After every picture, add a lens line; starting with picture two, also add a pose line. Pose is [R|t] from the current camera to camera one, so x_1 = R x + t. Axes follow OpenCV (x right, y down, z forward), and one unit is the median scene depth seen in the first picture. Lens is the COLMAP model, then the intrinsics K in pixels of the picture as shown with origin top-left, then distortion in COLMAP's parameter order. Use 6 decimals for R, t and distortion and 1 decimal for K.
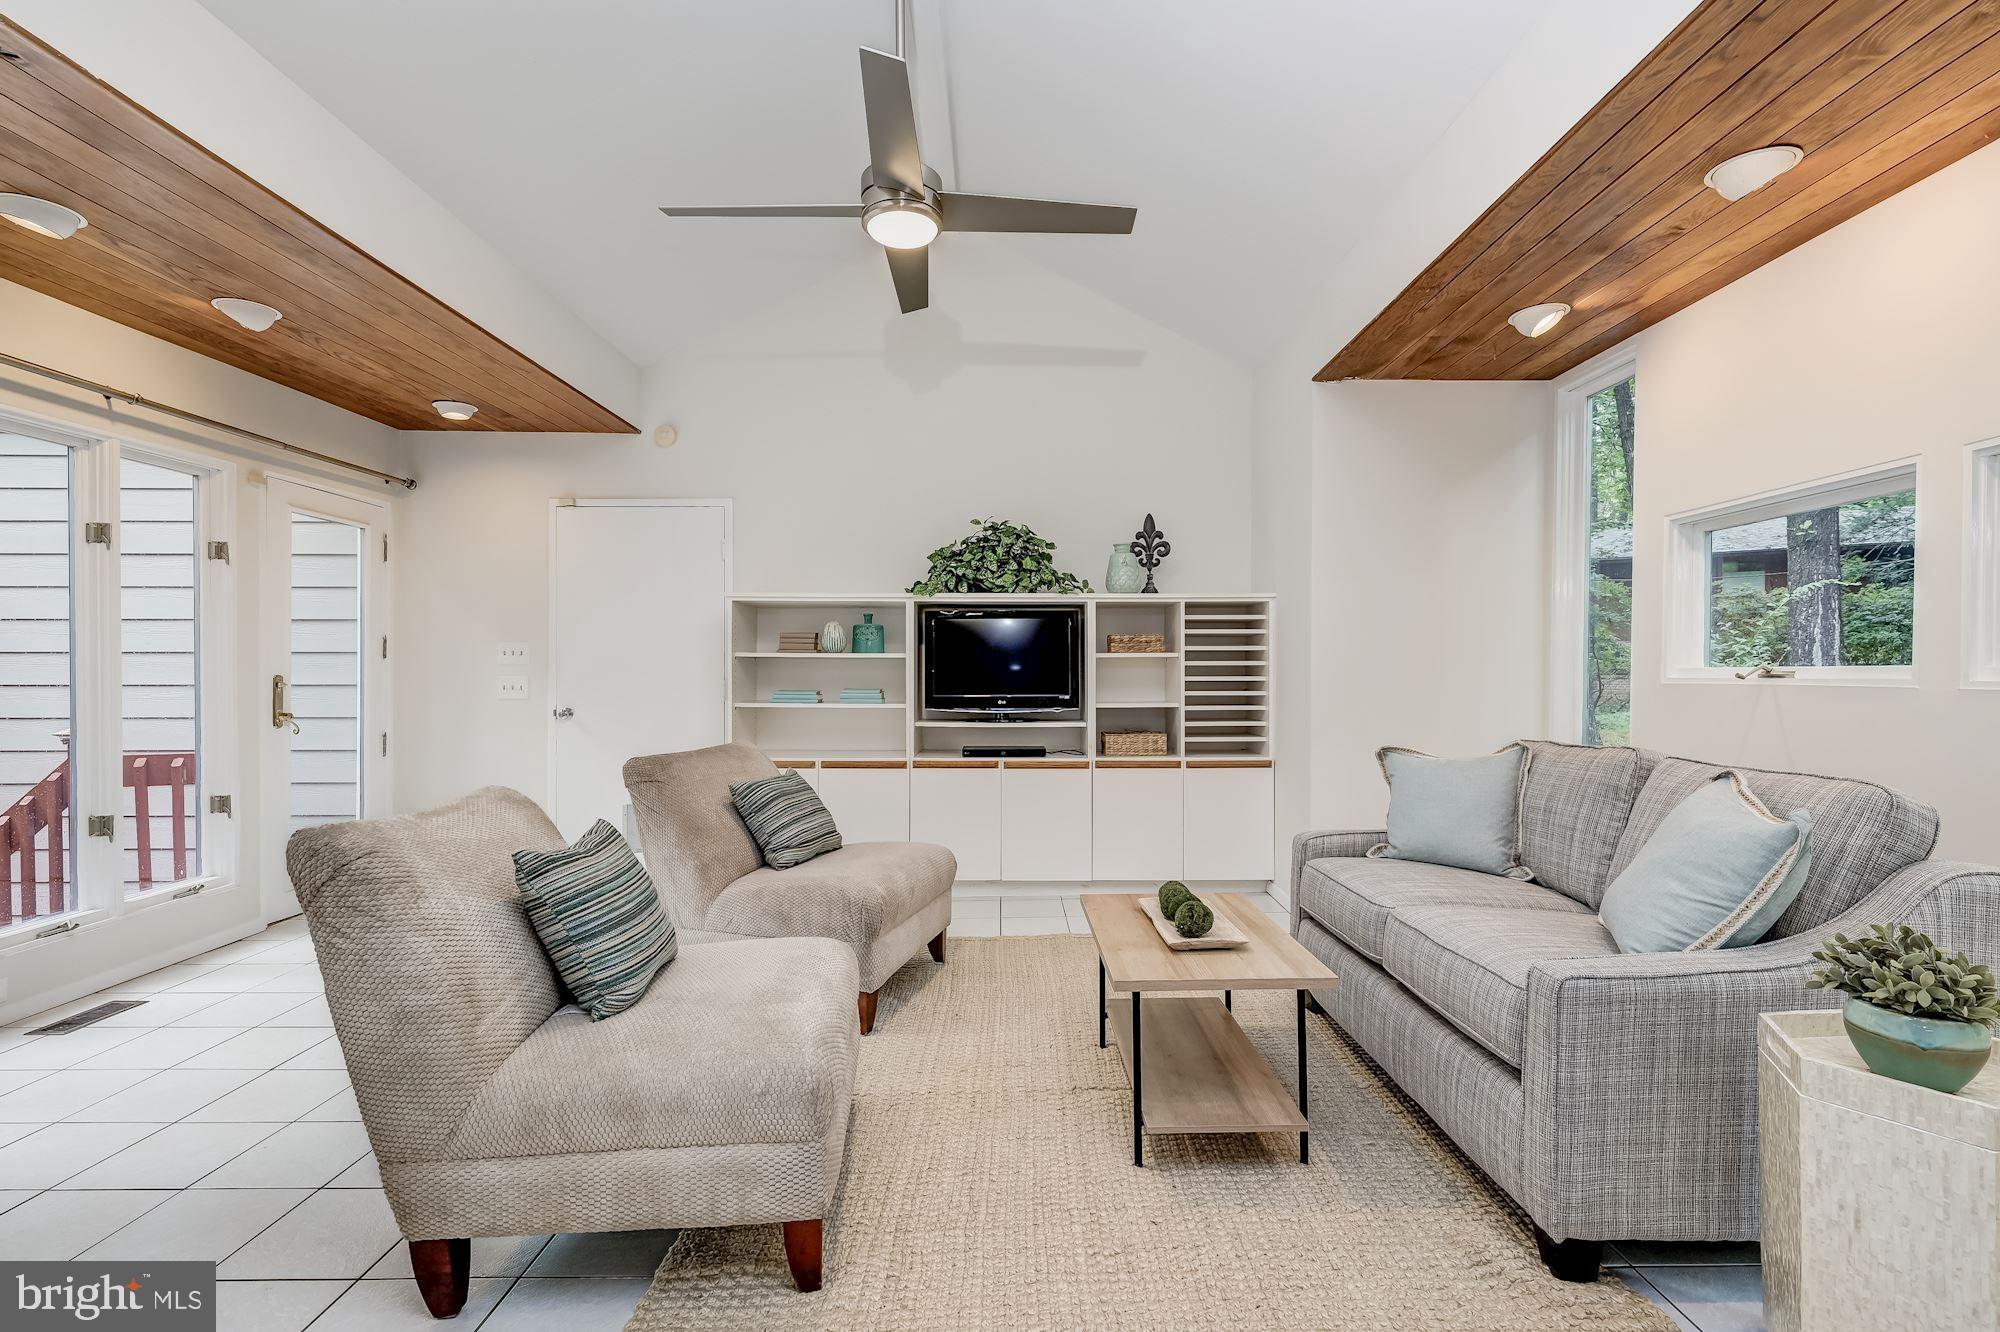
lens RADIAL K [[899.1, 0, 1001.6], [0, 899.1, 668.9], [0, 0, 1]] dist [0.001247, -0.000771]
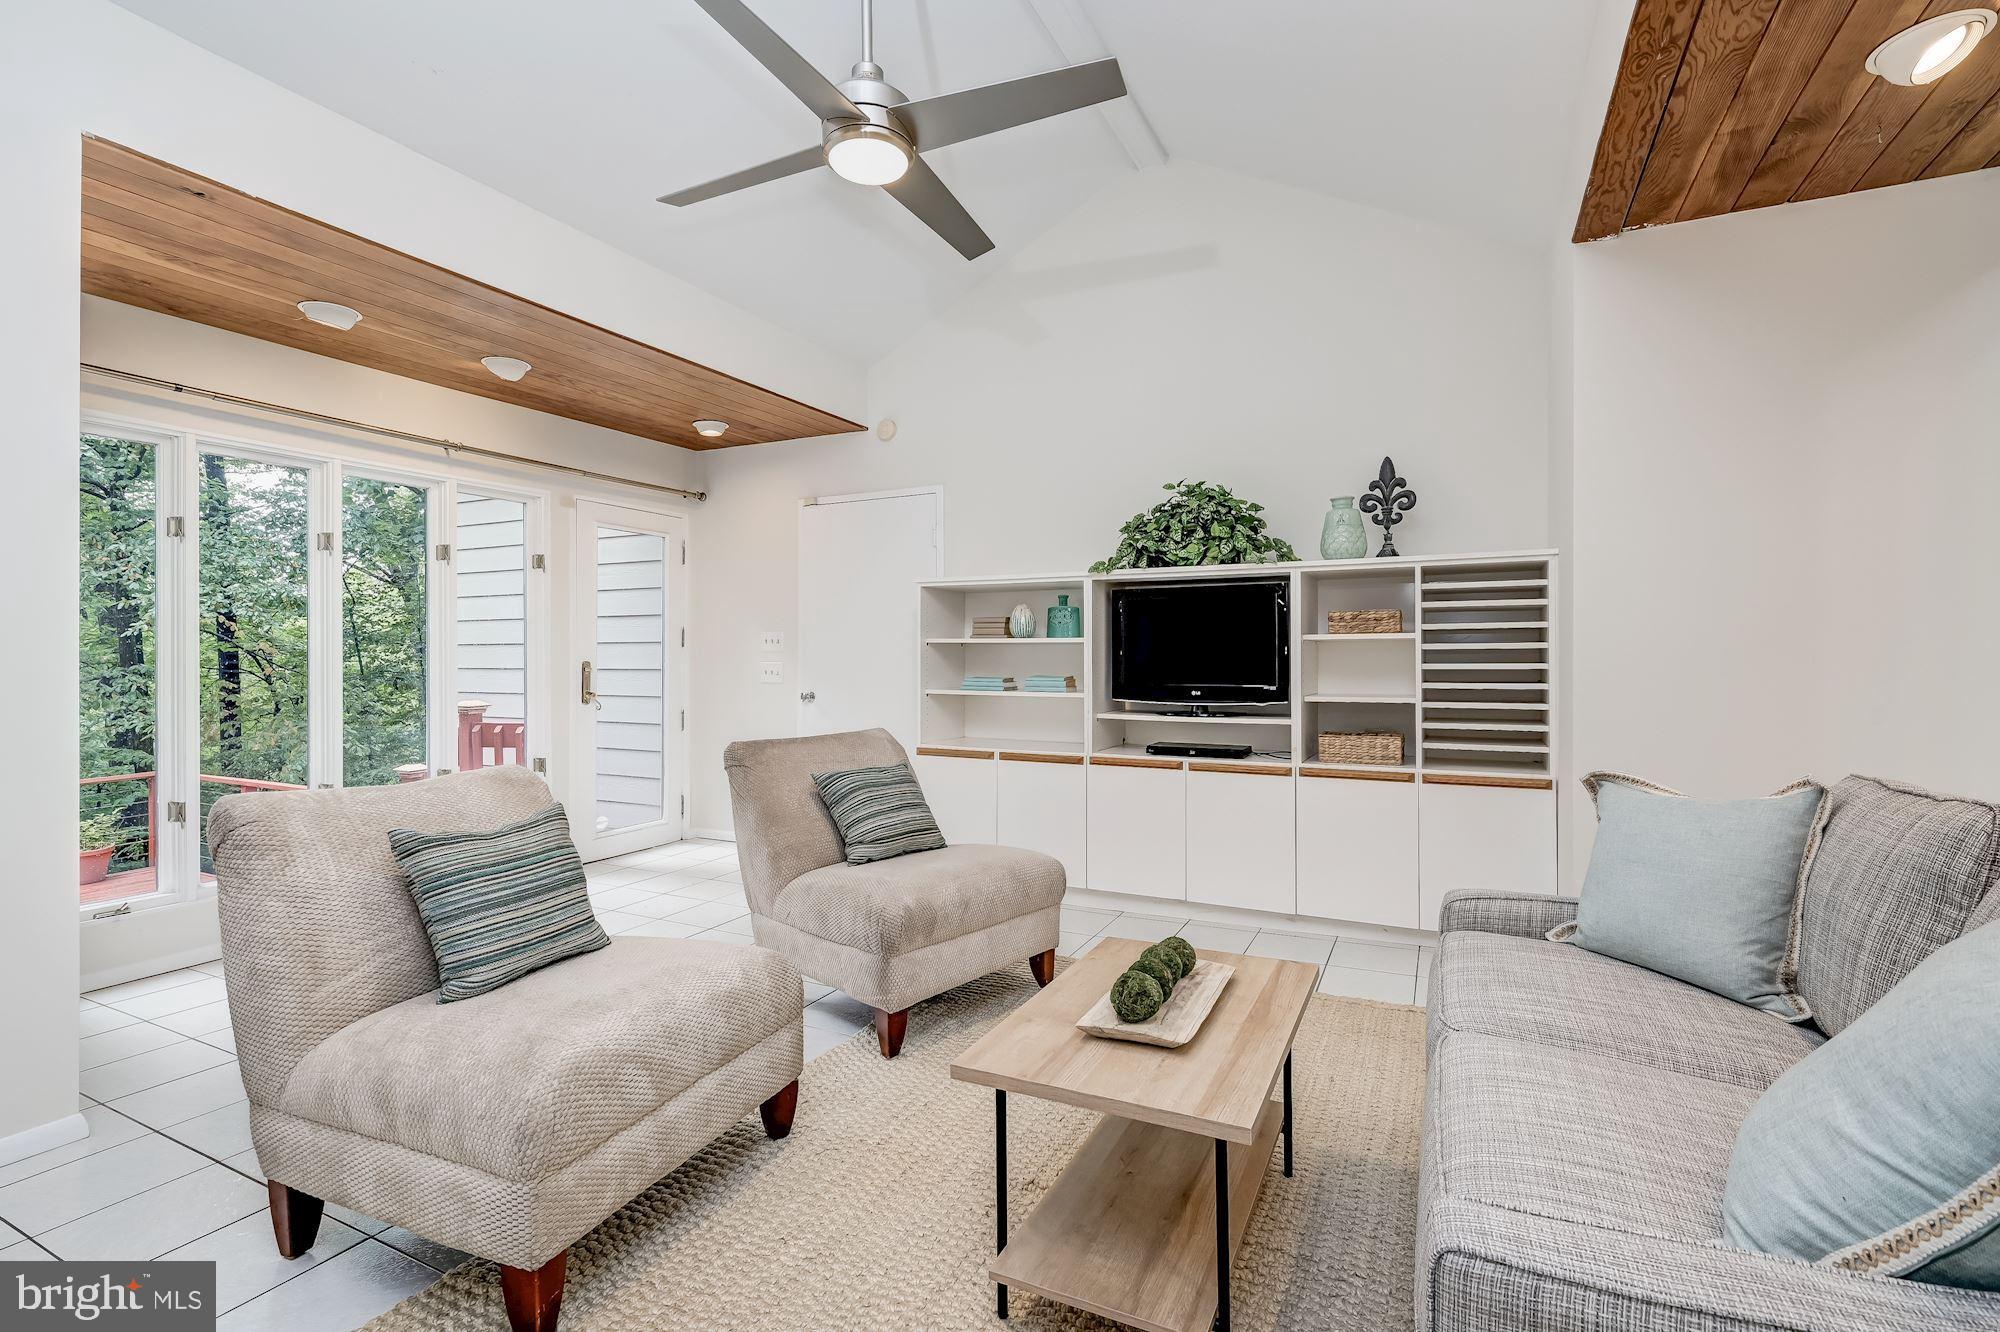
lens RADIAL K [[899.1, 0, 999.7], [0, 899.1, 649.6], [0, 0, 1]] dist [0.001247, -0.000771]
pose [[0.892018, -0.005403, -0.451968, 0.230730], [0.003172, 0.999979, -0.005694, -0.000267], [0.451989, 0.003645, 0.892016, 0.151900]]
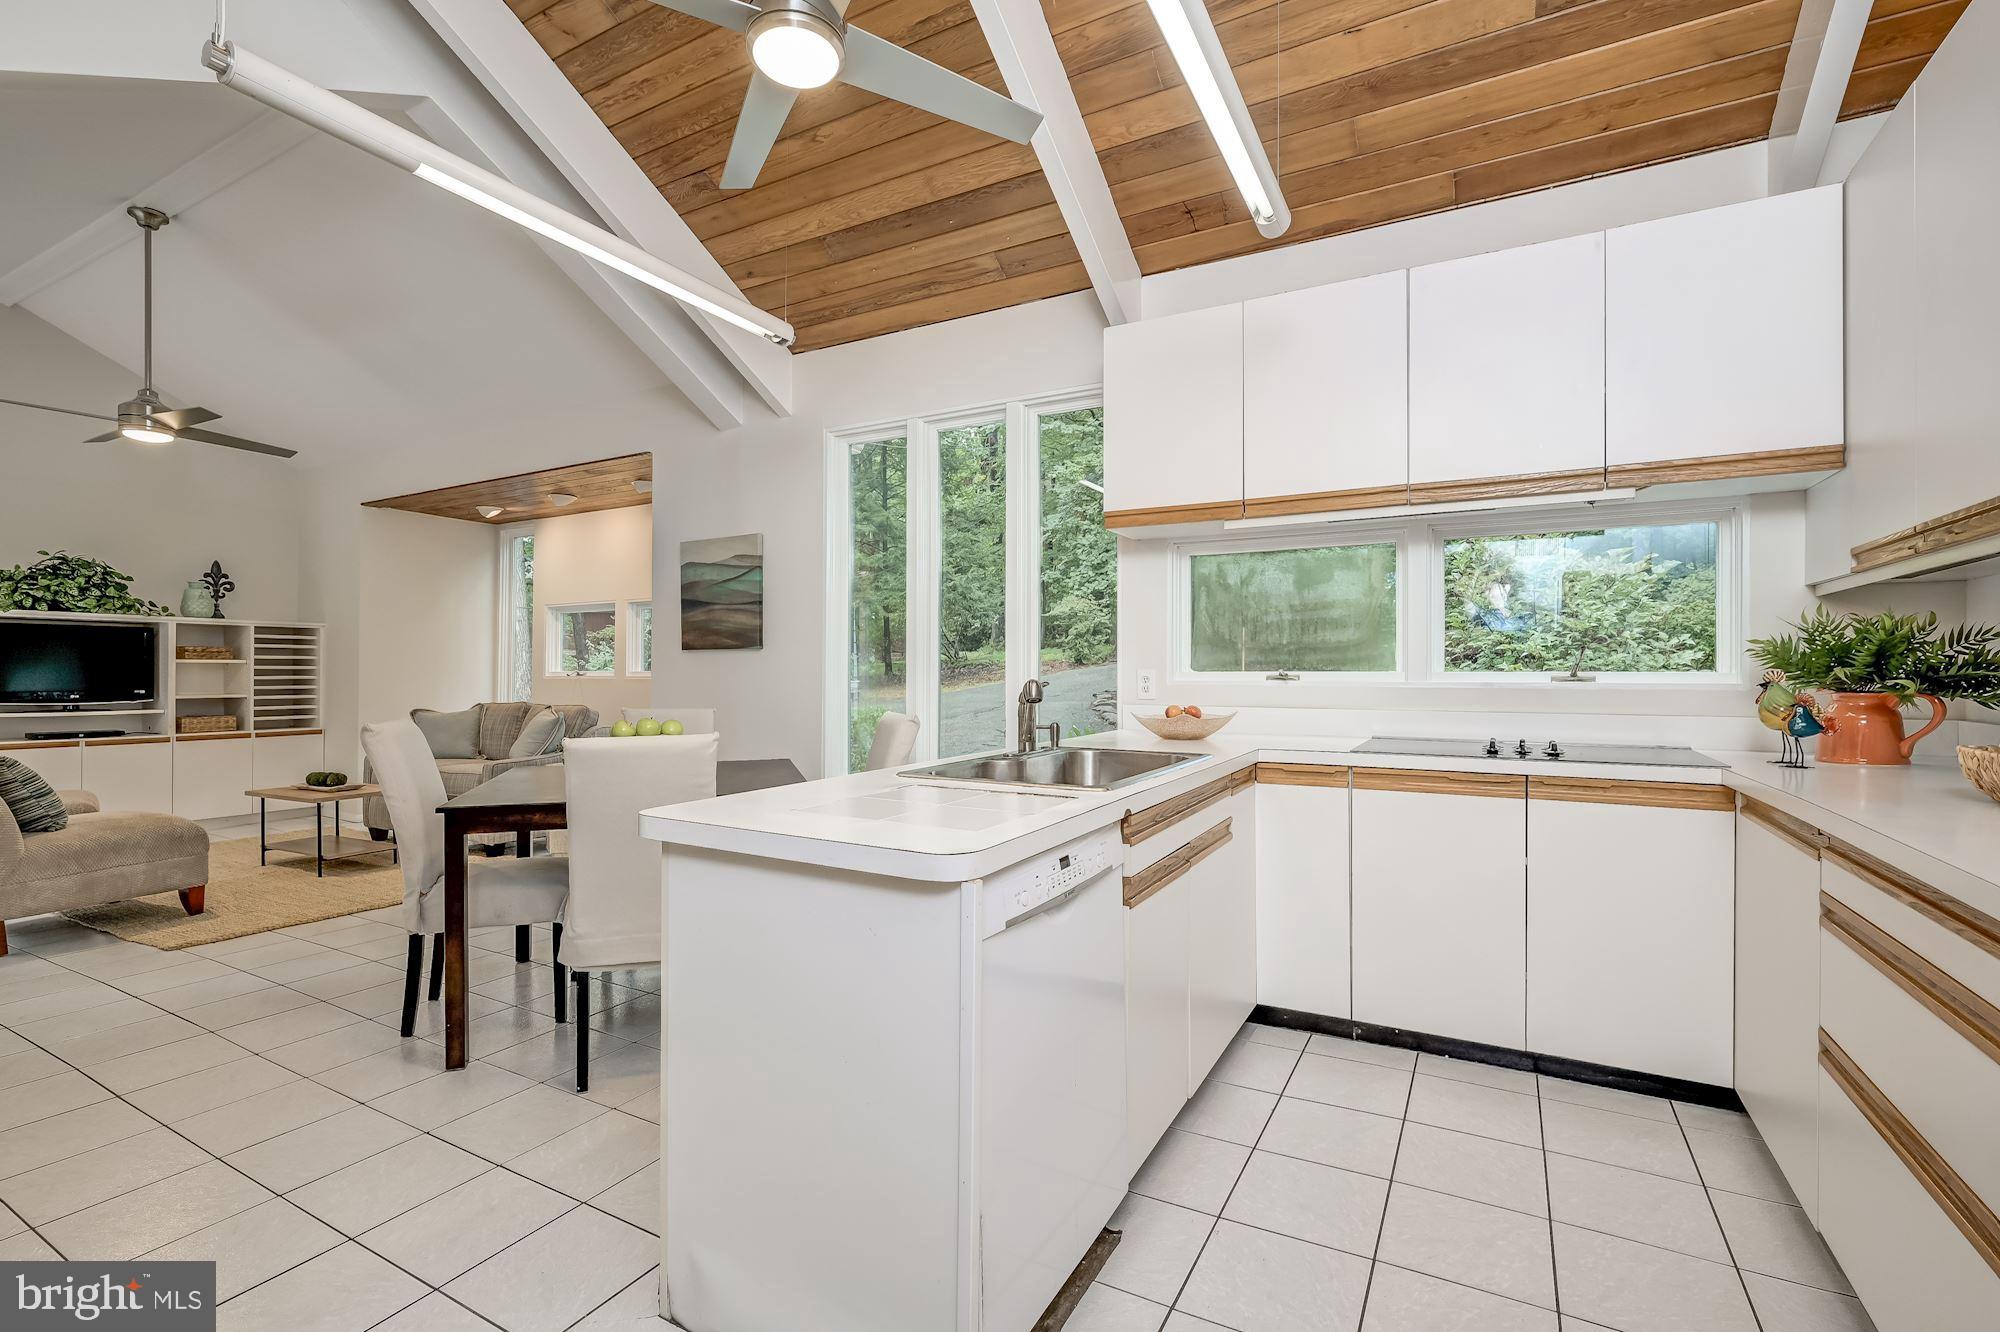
lens RADIAL K [[899.1, 0, 1007.3], [0, 899.1, 666.4], [0, 0, 1]] dist [0.001247, -0.000771]
pose [[0.490512, 0.006976, 0.871407, -0.483302], [-0.002912, 0.999975, -0.006366, -0.001940], [-0.871430, 0.000585, 0.490520, -0.818808]]
